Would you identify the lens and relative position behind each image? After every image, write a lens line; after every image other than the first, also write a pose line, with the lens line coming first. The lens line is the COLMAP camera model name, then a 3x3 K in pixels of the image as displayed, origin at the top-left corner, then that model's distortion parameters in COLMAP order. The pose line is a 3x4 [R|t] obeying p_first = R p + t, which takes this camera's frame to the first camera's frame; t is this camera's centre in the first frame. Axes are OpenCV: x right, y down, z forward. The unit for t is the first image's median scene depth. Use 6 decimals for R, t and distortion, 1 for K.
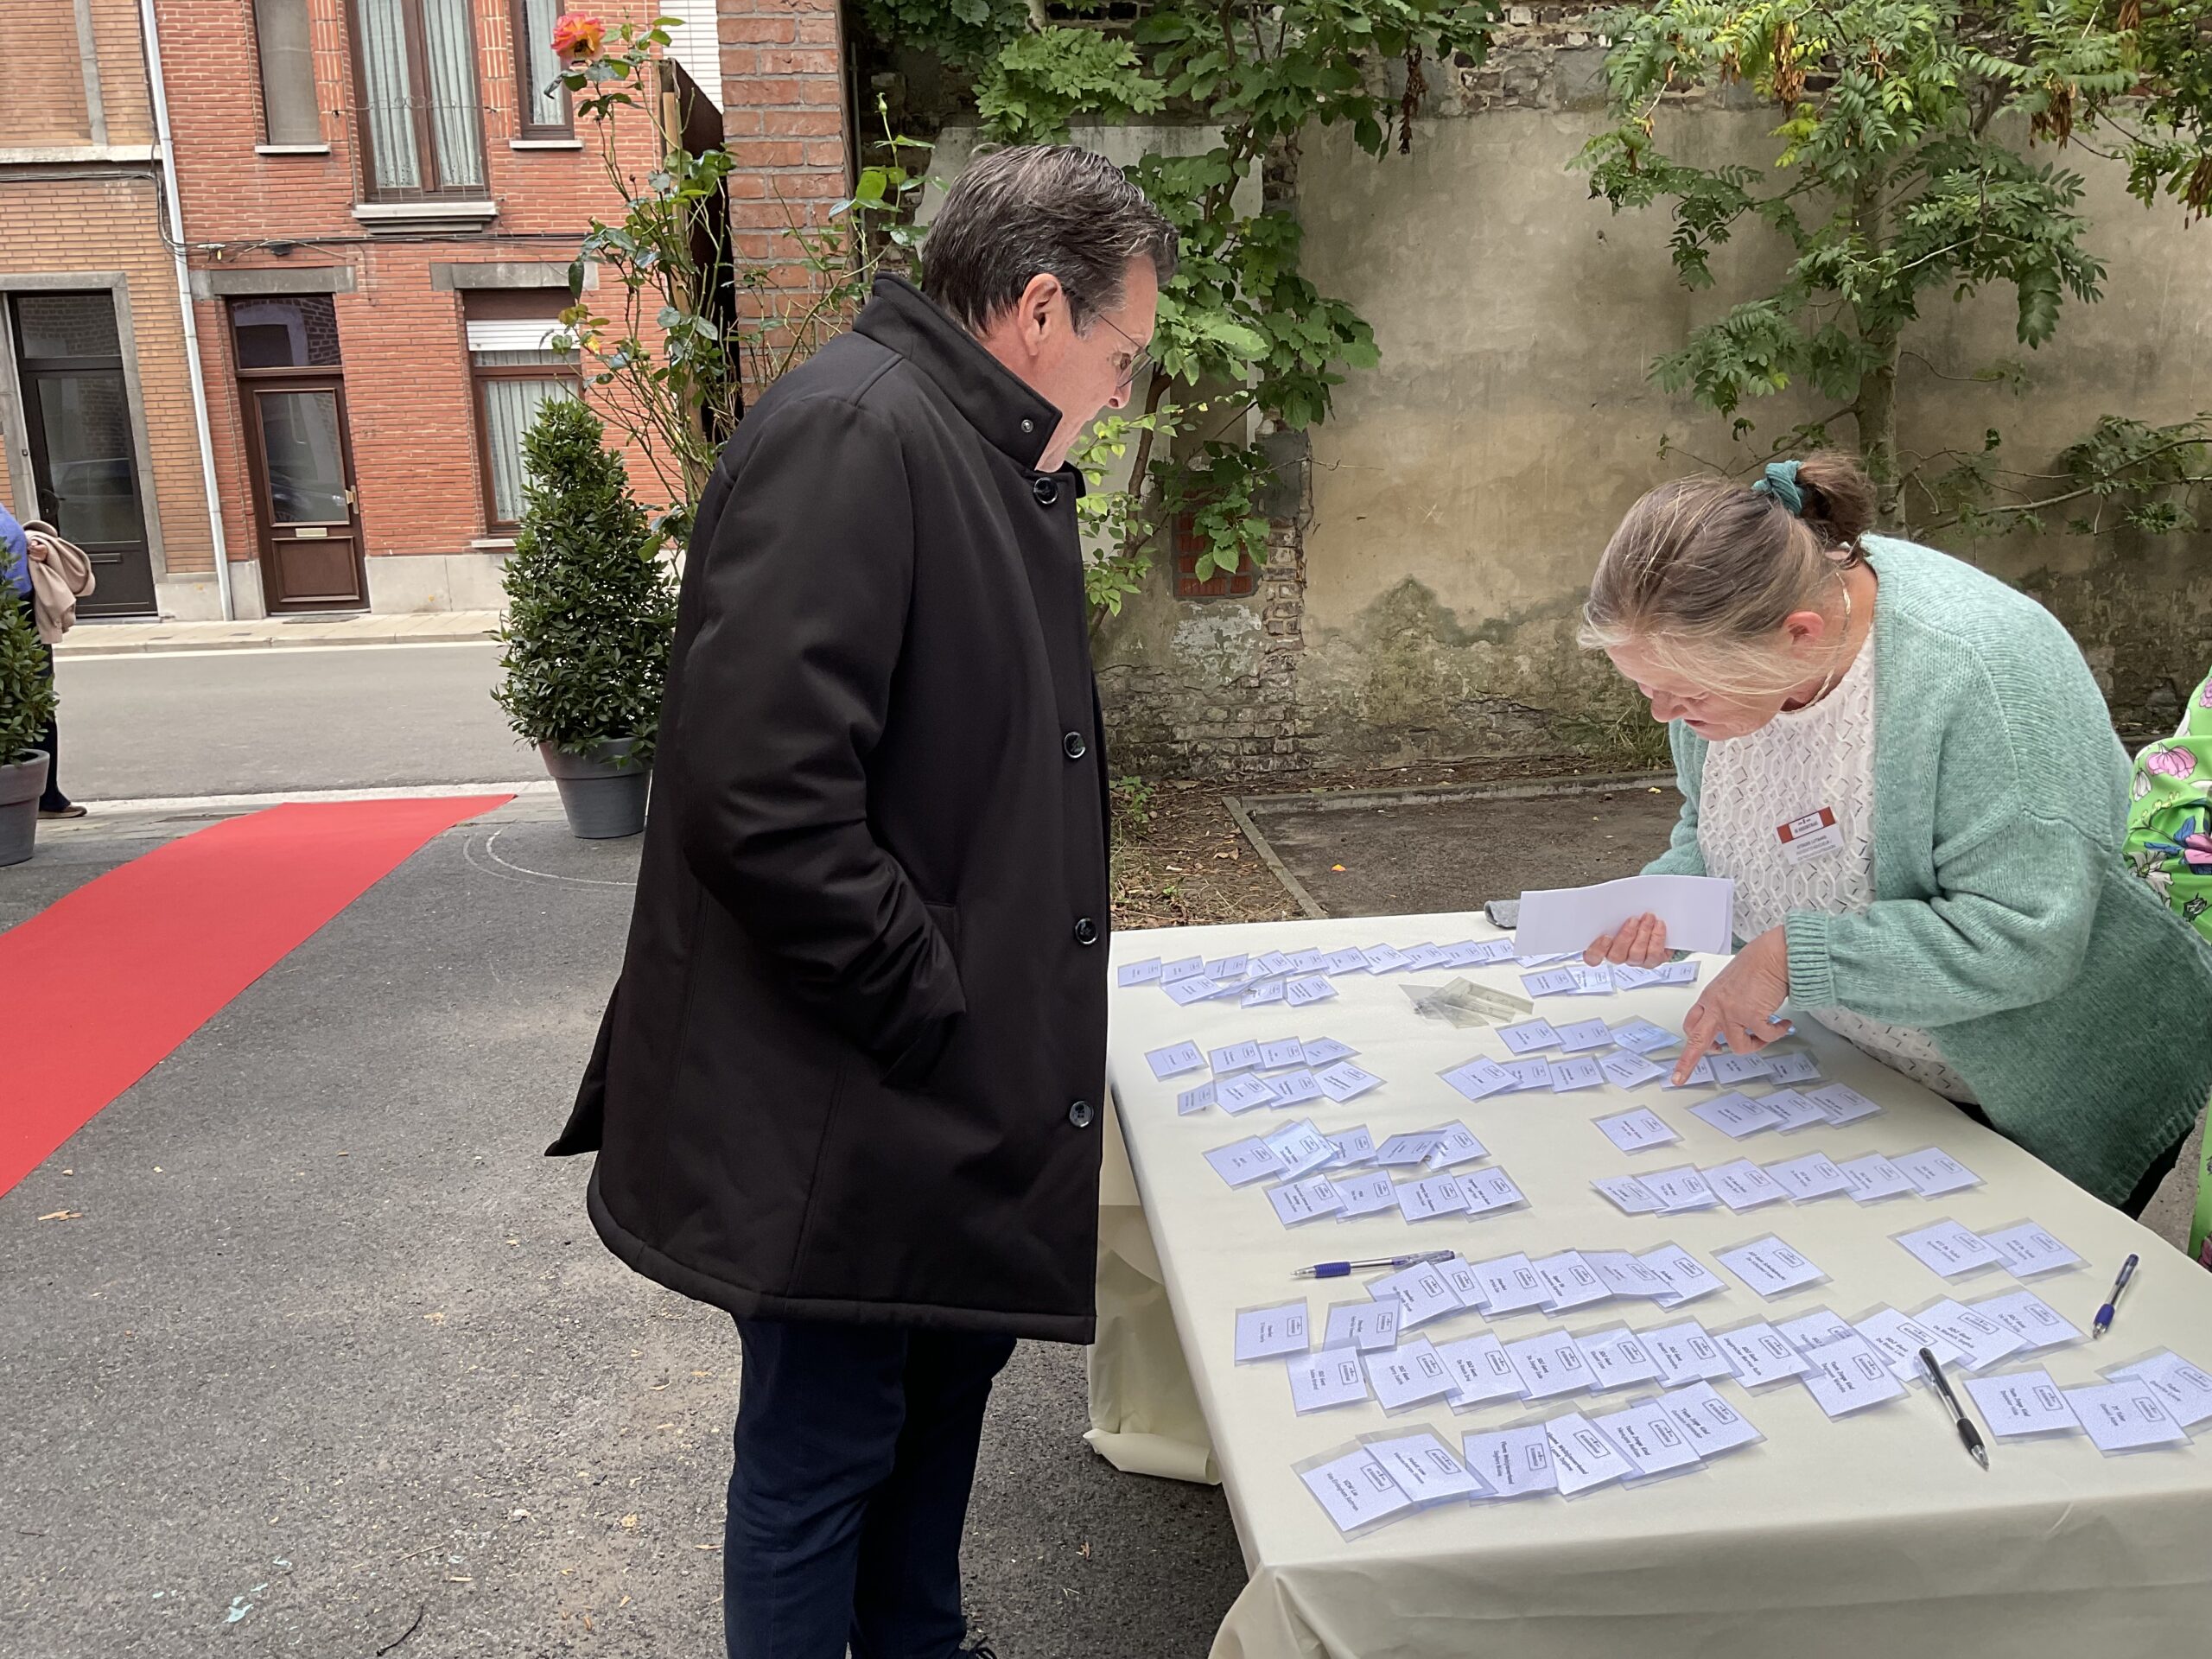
lens RADIAL K [[1852.0, 0, 1106.0], [0, 1852.0, 829.5], [0, 0, 1]] dist [0.063454, -0.161818]
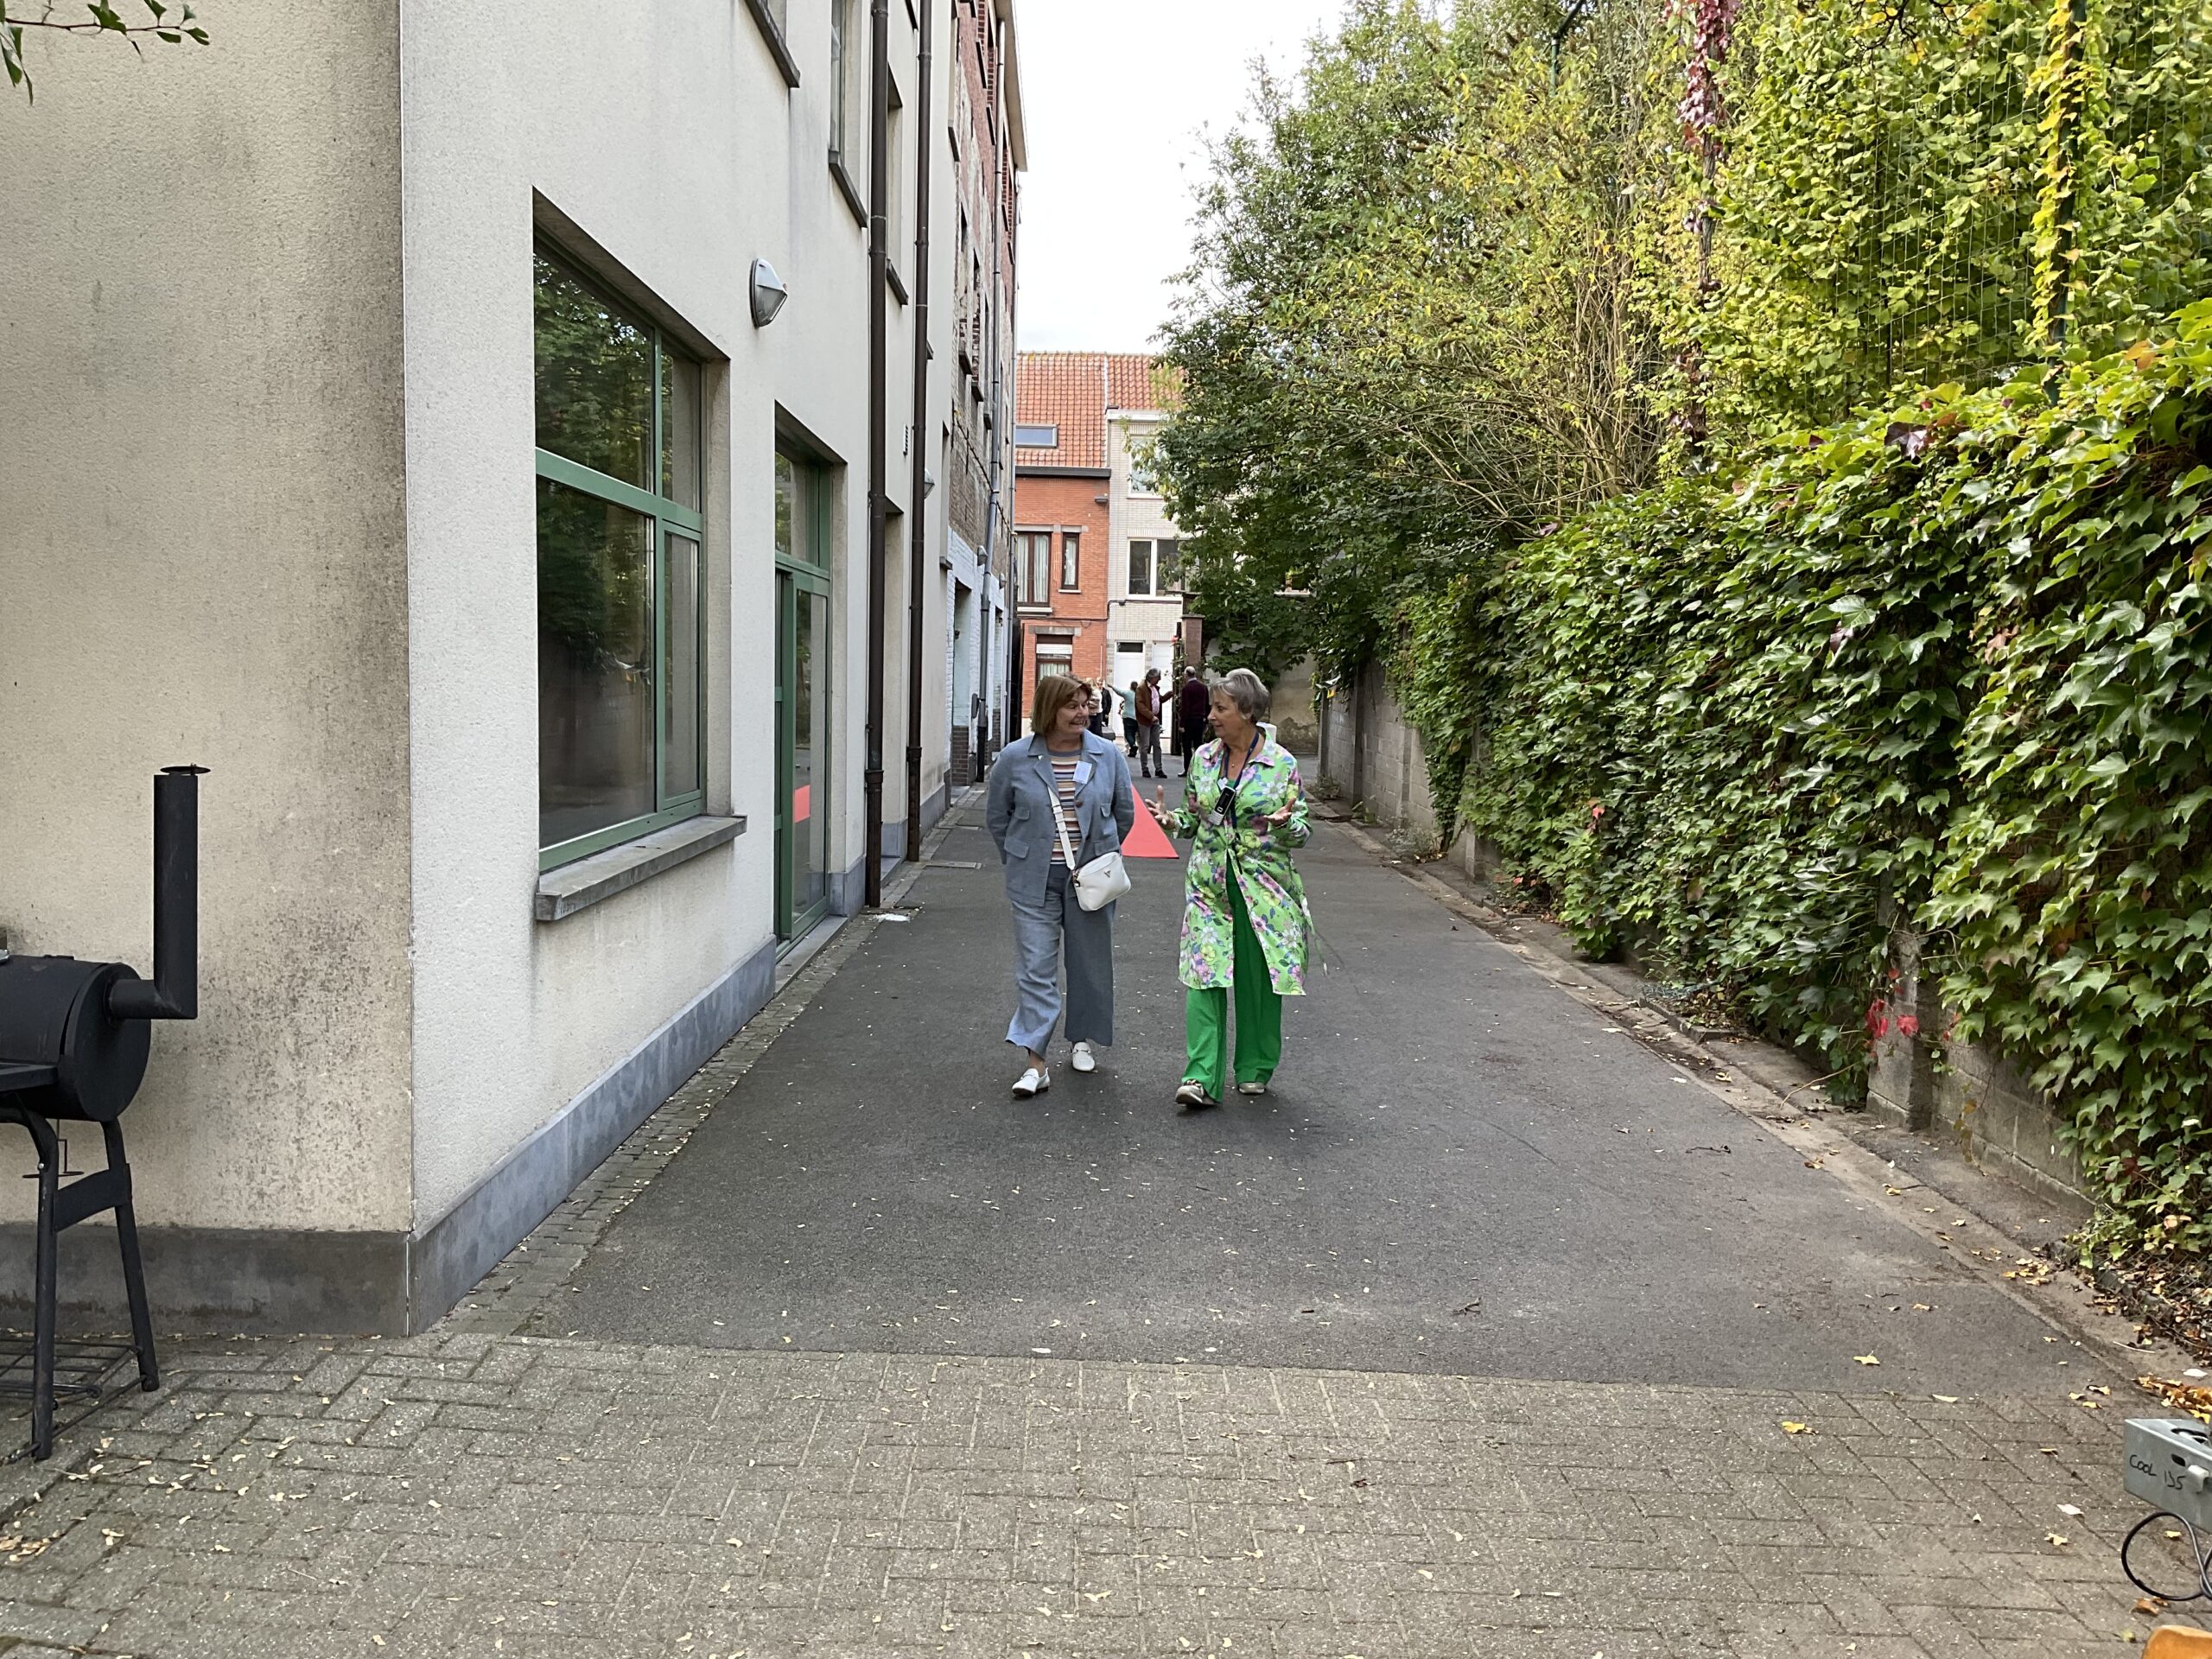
lens RADIAL K [[1852.0, 0, 1106.0], [0, 1852.0, 829.5], [0, 0, 1]] dist [0.063454, -0.161818]
pose [[0.991969, 0.064078, -0.109046, 0.122403], [-0.077724, 0.988996, -0.125882, 0.411754], [0.099779, 0.133347, 0.986034, -1.994661]]
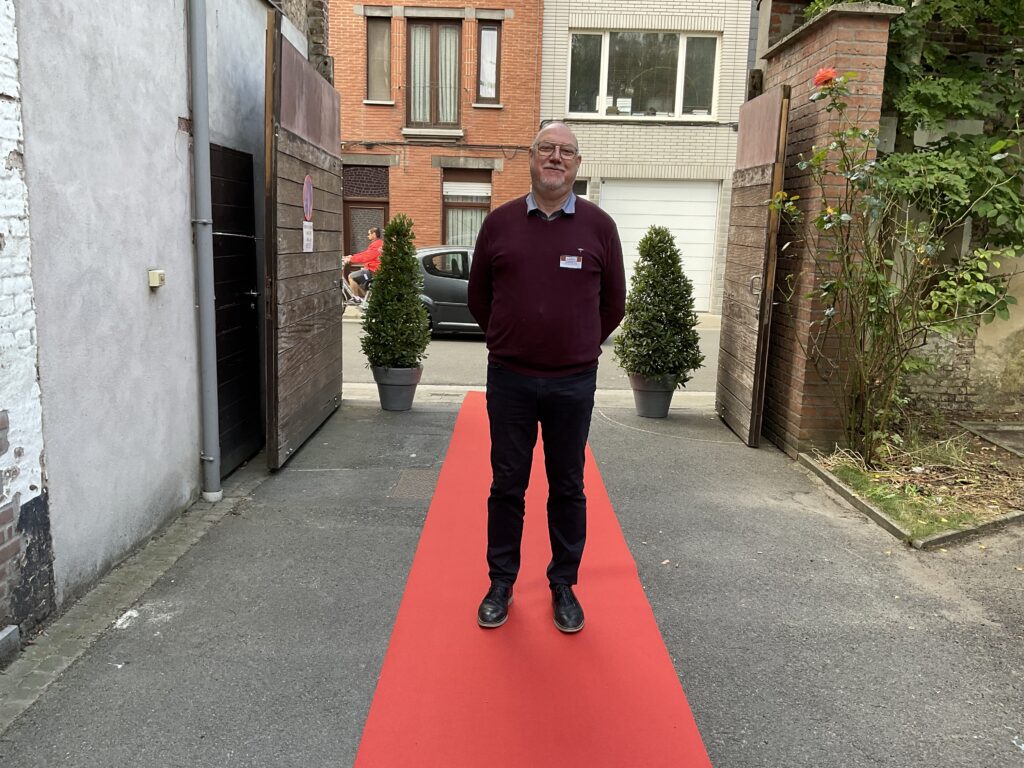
lens RADIAL K [[857.4, 0, 512.0], [0, 857.4, 384.0], [0, 0, 1]] dist [0.063454, -0.161818]
pose [[0.993591, 0.071439, -0.087604, -0.155976], [-0.075243, 0.996325, -0.040923, 0.008613], [0.084358, 0.047253, 0.995314, -0.021206]]
